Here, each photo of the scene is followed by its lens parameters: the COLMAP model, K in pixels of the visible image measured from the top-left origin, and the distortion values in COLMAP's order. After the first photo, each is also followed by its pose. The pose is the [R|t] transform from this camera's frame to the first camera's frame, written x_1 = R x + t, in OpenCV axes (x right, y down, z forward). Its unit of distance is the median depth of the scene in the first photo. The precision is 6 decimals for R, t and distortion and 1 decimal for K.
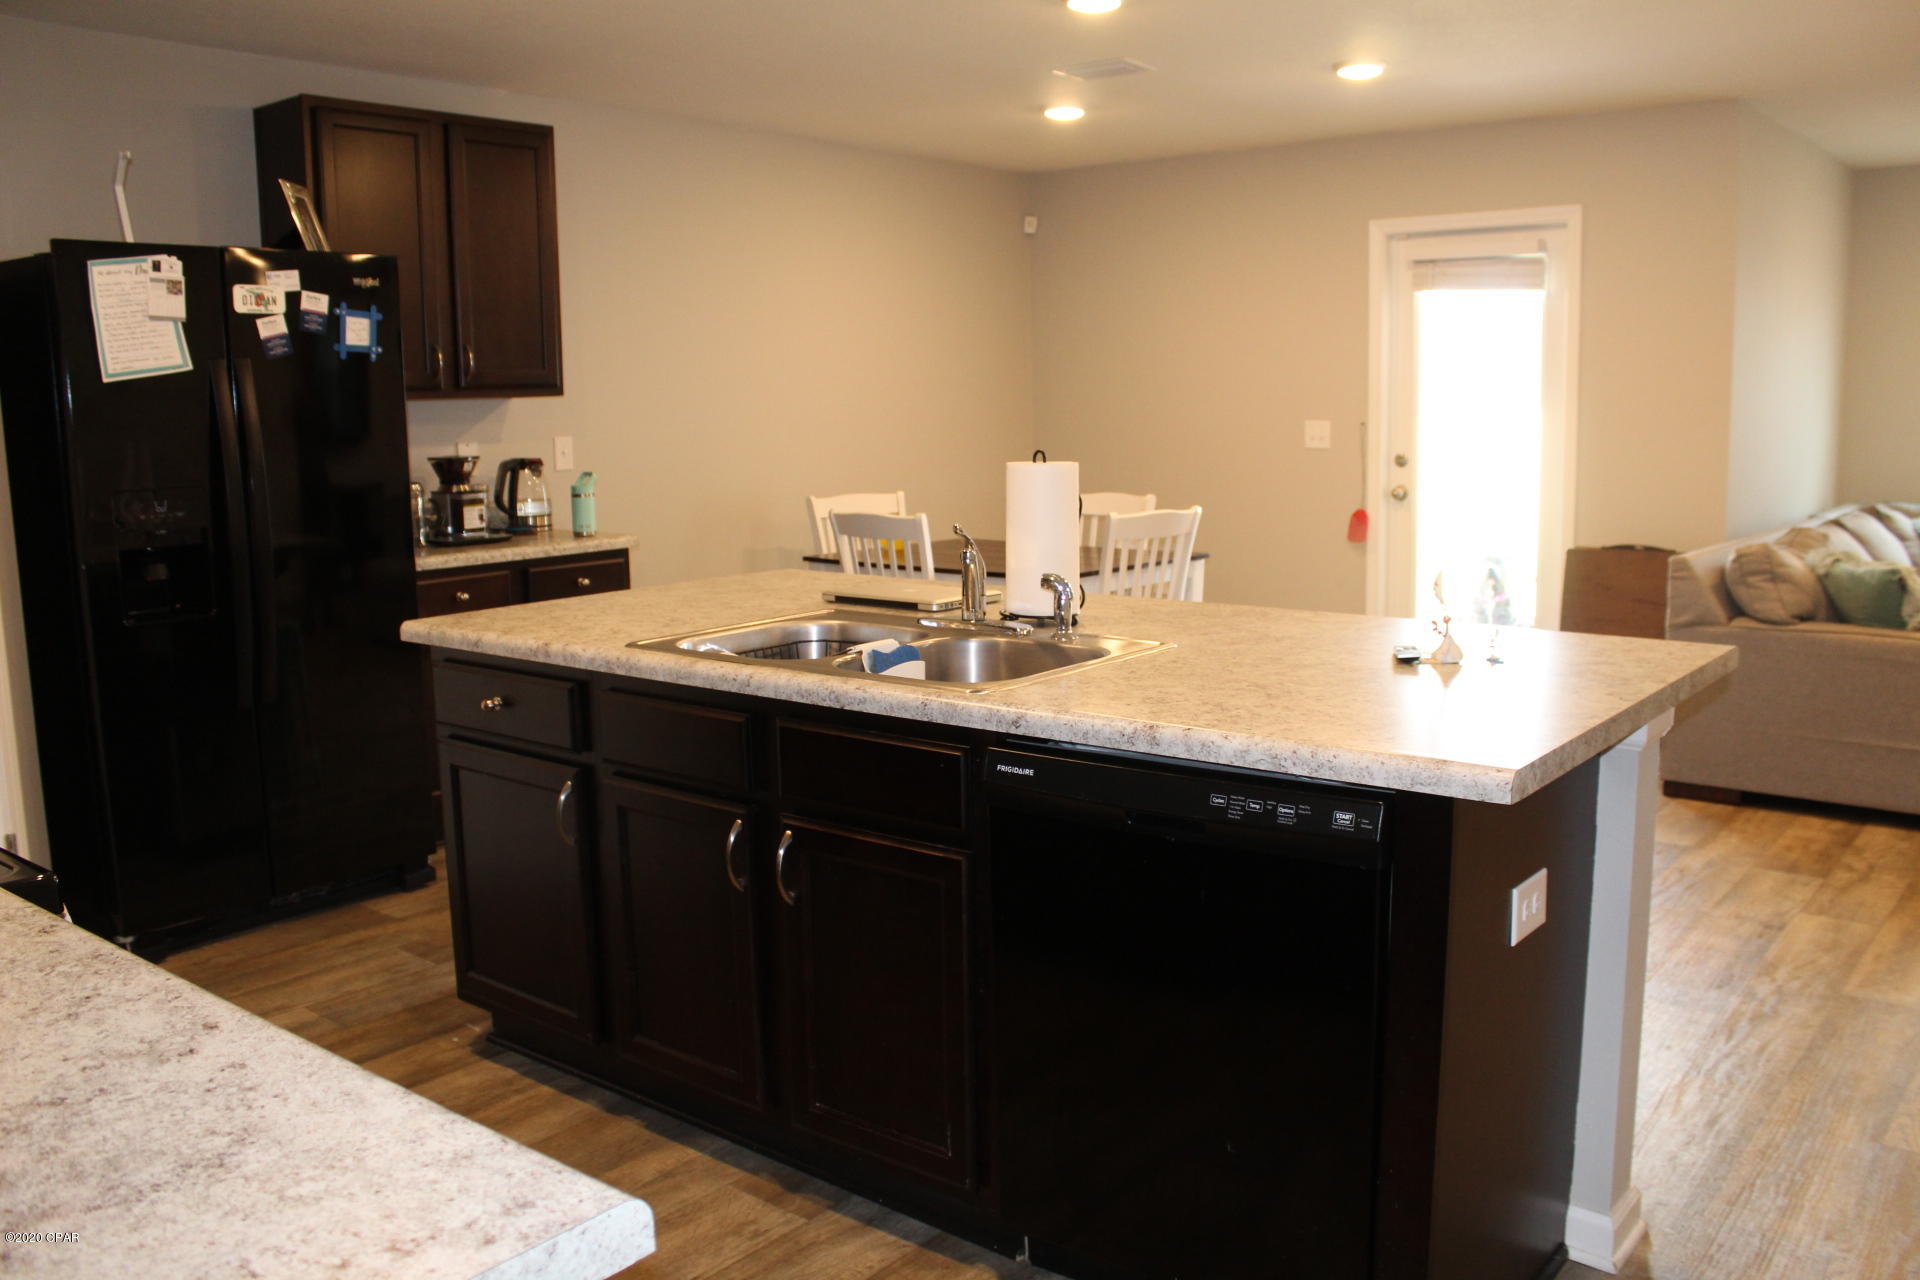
lens RADIAL K [[1584.9, 0, 1002.5], [0, 1584.9, 641.8], [0, 0, 1]] dist [-0.159219, 0.134757]
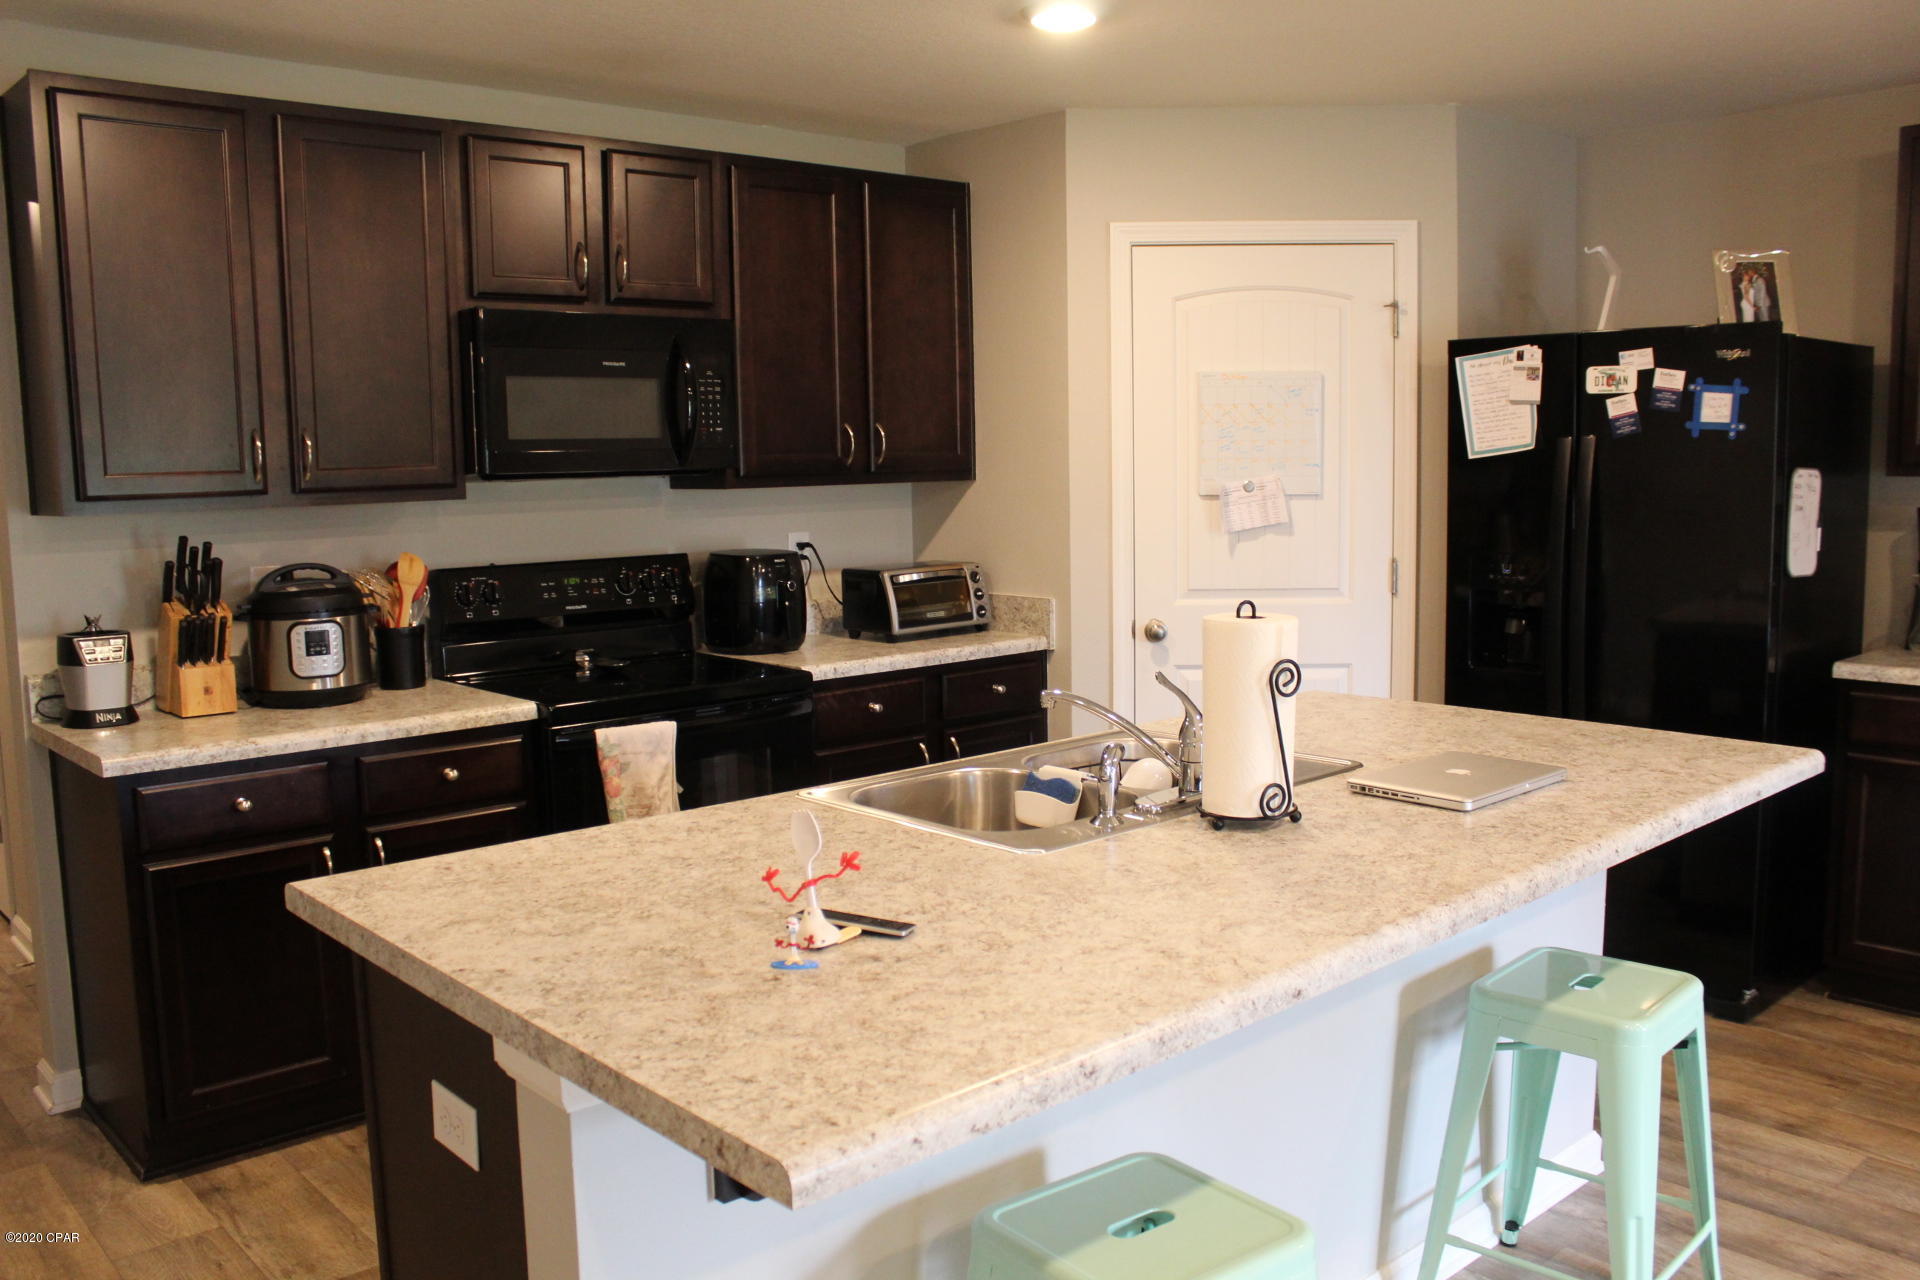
lens RADIAL K [[1584.9, 0, 984.0], [0, 1584.9, 642.5], [0, 0, 1]] dist [-0.159219, 0.134757]
pose [[-0.172056, 0.136787, -0.975544, 0.607972], [-0.131903, 0.978195, 0.160423, -0.160165], [0.976216, 0.156279, -0.150261, 0.763710]]
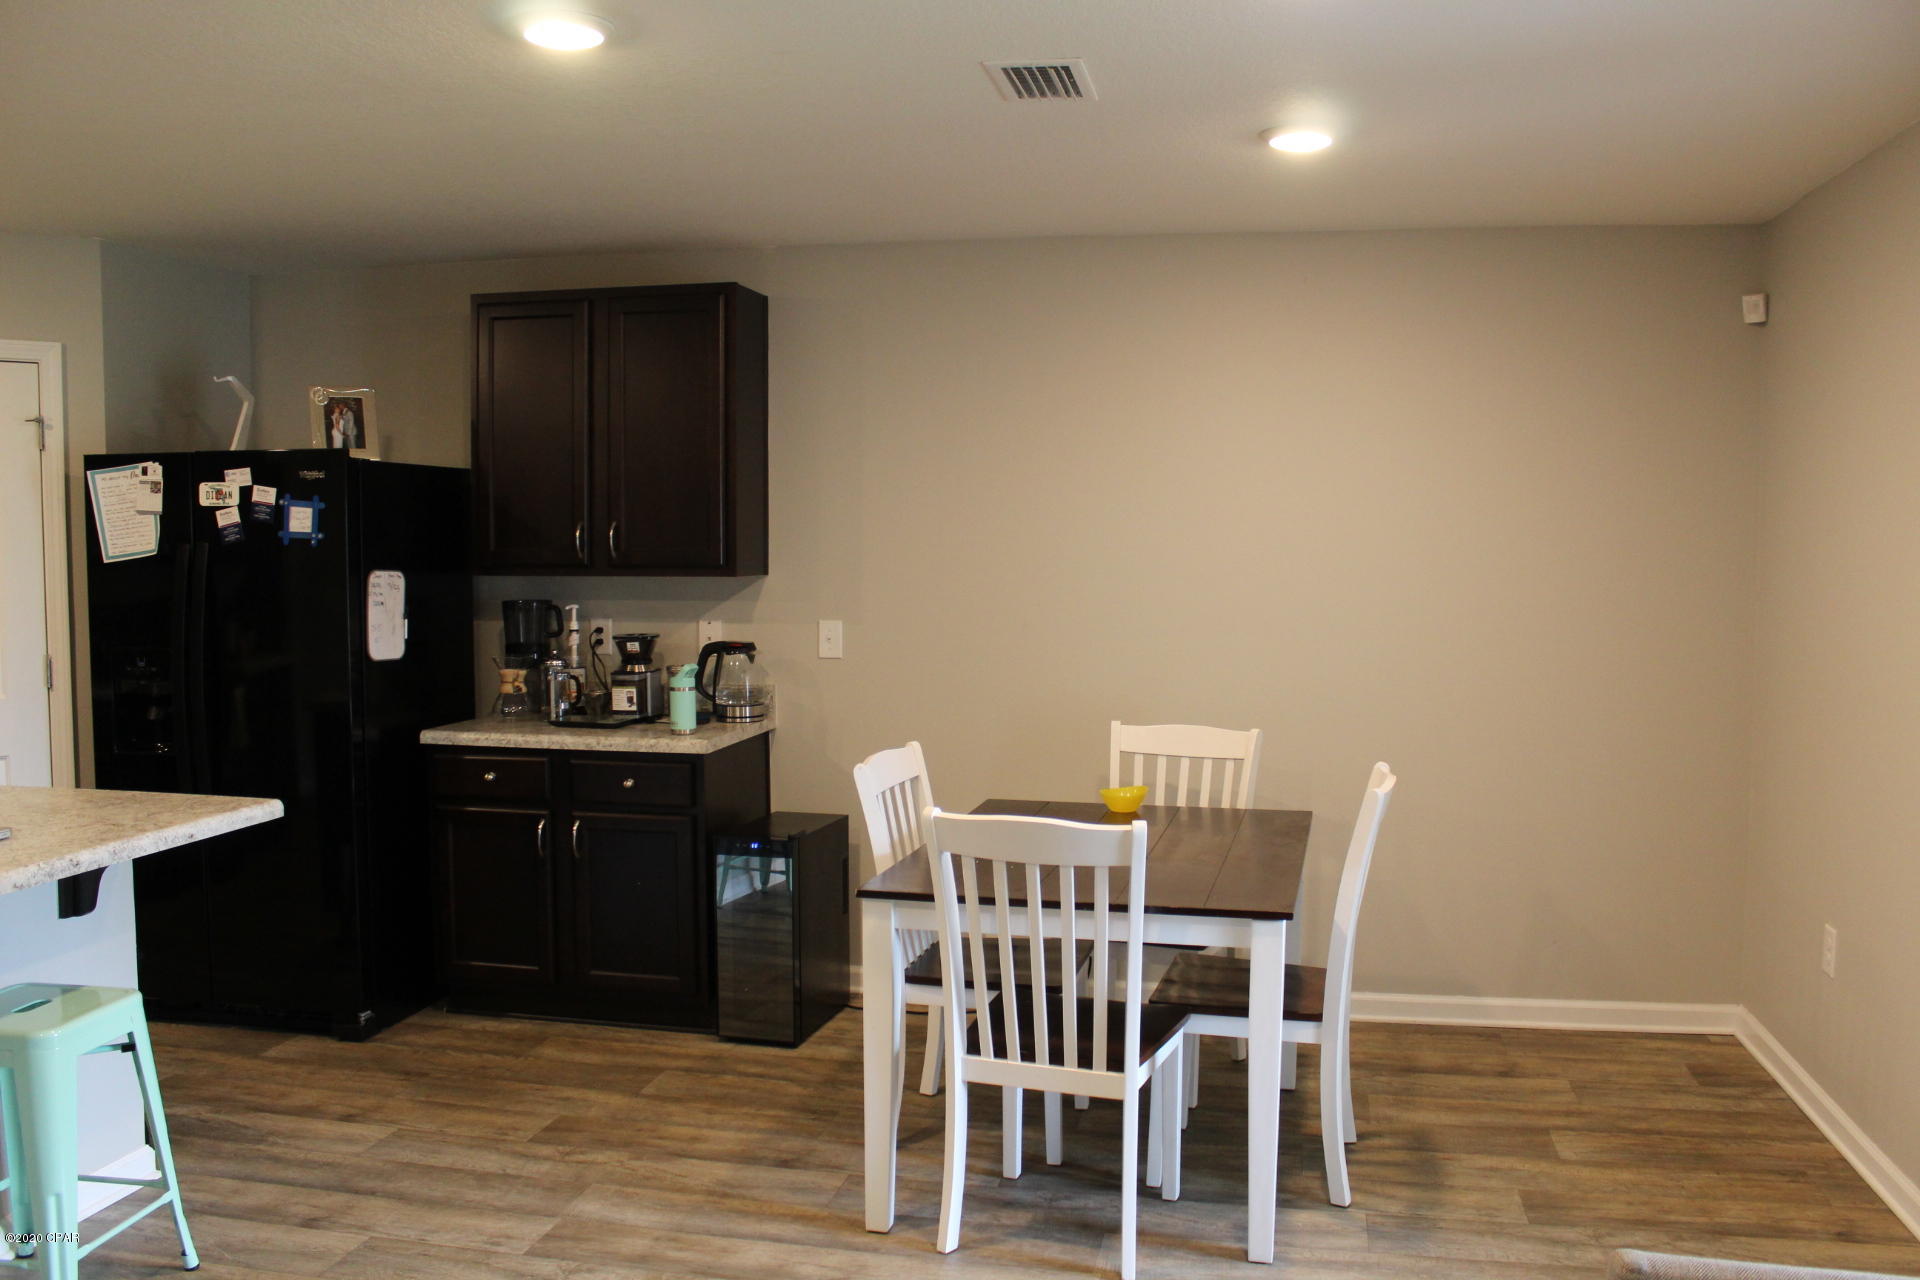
lens RADIAL K [[1584.9, 0, 975.5], [0, 1584.9, 648.1], [0, 0, 1]] dist [-0.159219, 0.134757]
pose [[0.440510, 0.078496, -0.894309, 0.819776], [-0.146445, 0.989110, 0.014683, -0.206500], [0.885723, 0.124499, 0.447208, 0.989397]]
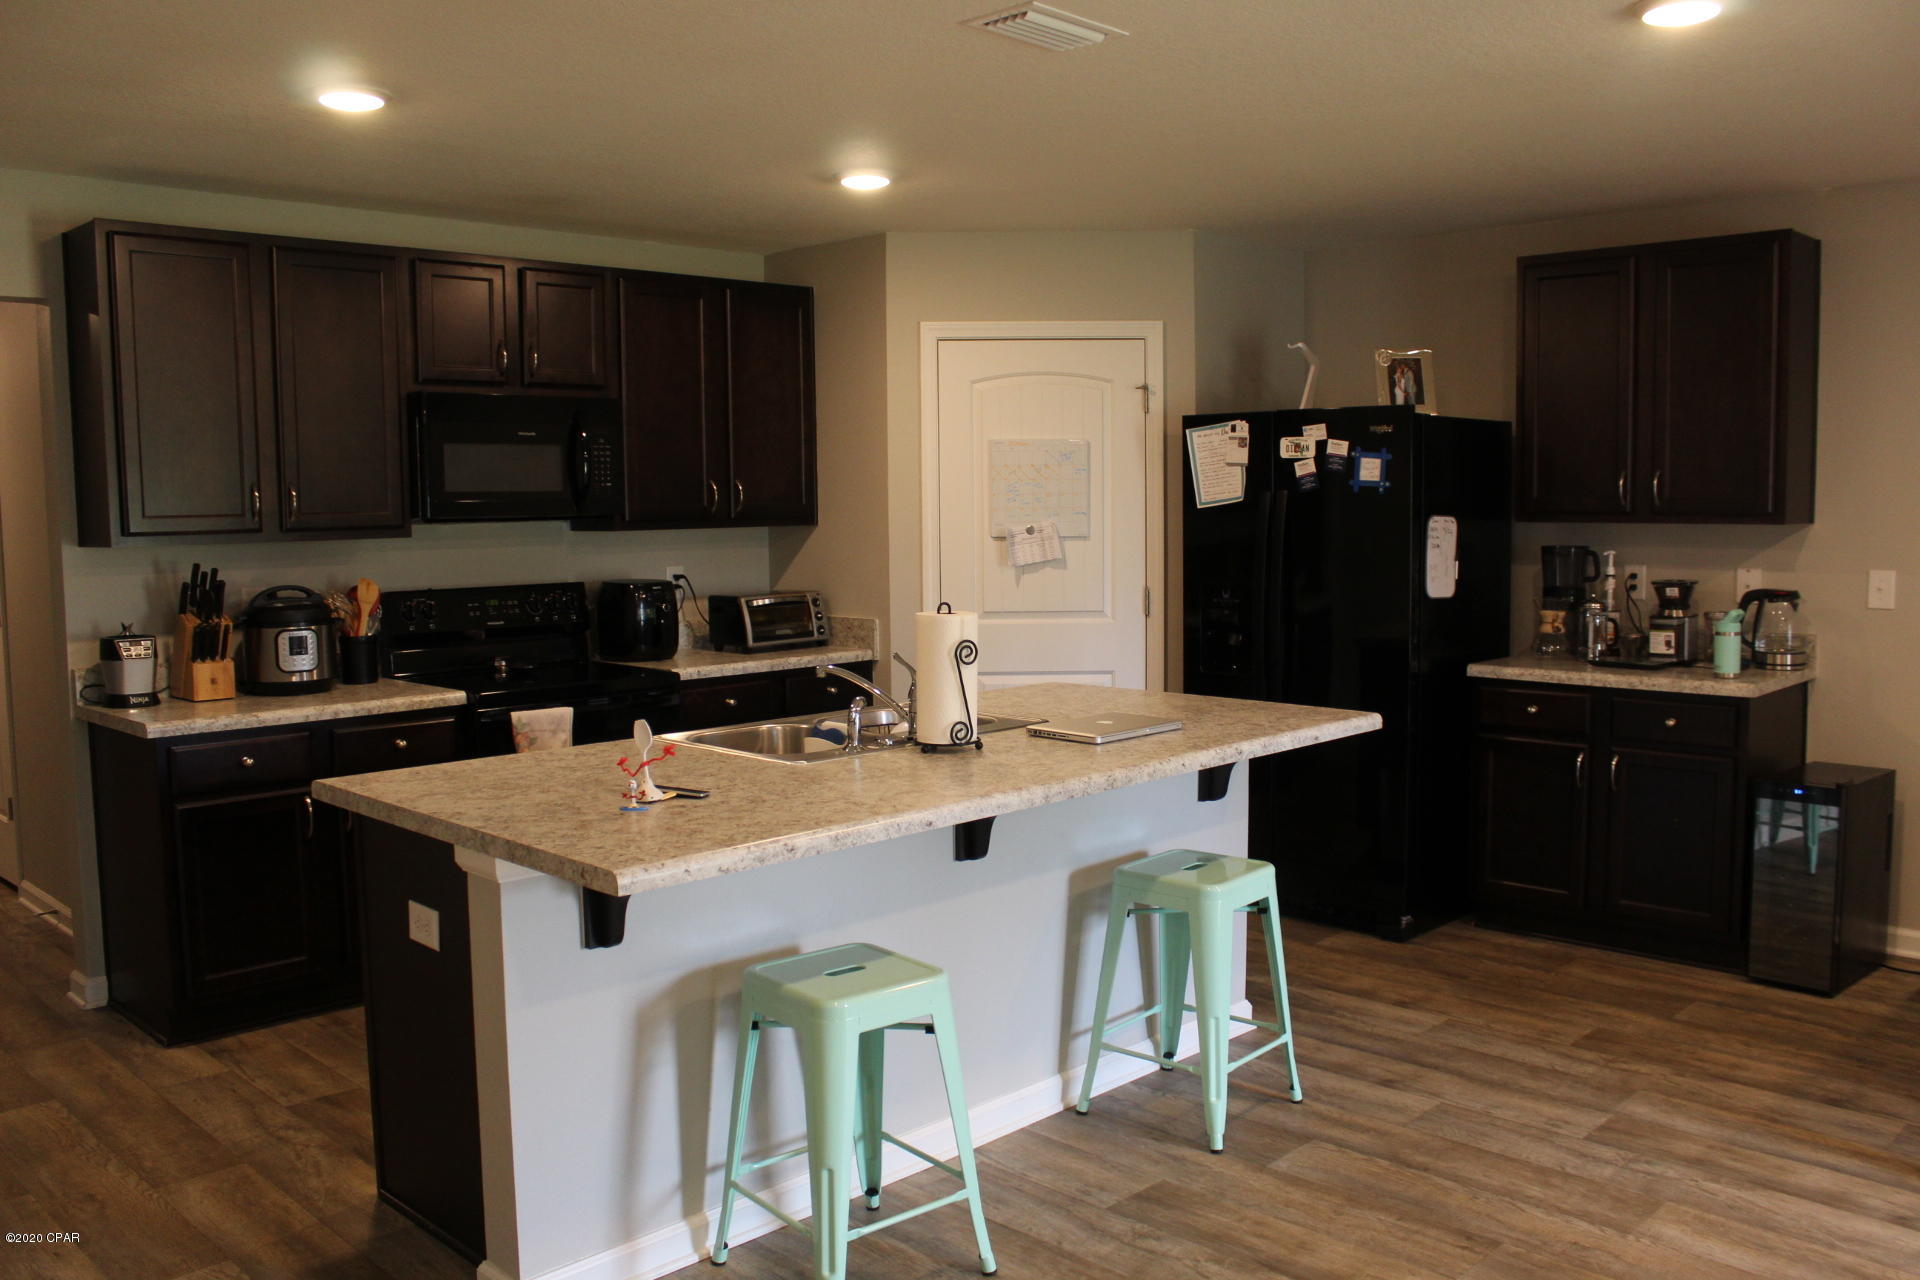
lens RADIAL K [[1584.9, 0, 984.3], [0, 1584.9, 645.0], [0, 0, 1]] dist [-0.159219, 0.134757]
pose [[-0.116997, 0.109370, -0.987092, 0.900792], [-0.139502, 0.982254, 0.125369, -0.186079], [0.983286, 0.152369, -0.099664, 0.883274]]
